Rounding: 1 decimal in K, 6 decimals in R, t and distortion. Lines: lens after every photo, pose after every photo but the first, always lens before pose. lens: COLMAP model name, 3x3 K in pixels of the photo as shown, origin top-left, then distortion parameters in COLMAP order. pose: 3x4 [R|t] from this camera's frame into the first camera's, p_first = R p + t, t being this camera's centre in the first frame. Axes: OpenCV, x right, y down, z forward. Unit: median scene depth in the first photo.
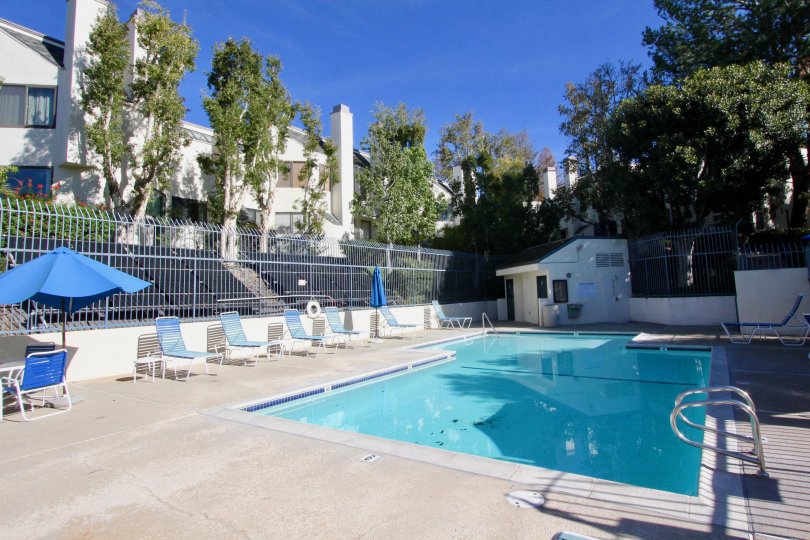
lens RADIAL K [[438.0, 0, 421.3], [0, 438.0, 266.3], [0, 0, 1]] dist [-0.021681, 0.006295]
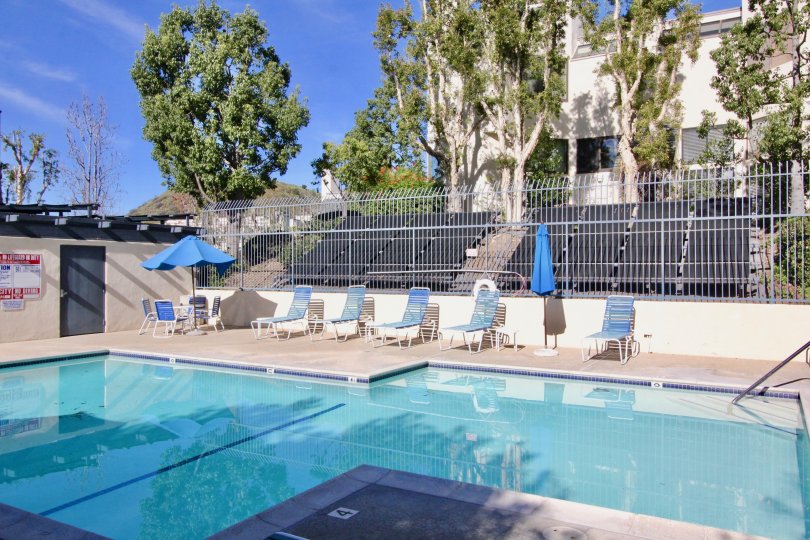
lens RADIAL K [[618.1, 0, 405.0], [0, 618.1, 270.0], [0, 0, 1]] dist [-0.003743, 0.001521]
pose [[0.077671, 0.029658, -0.996538, 0.712806], [0.058556, 0.997696, 0.034257, 0.025666], [0.995258, -0.061014, 0.075756, 0.792938]]
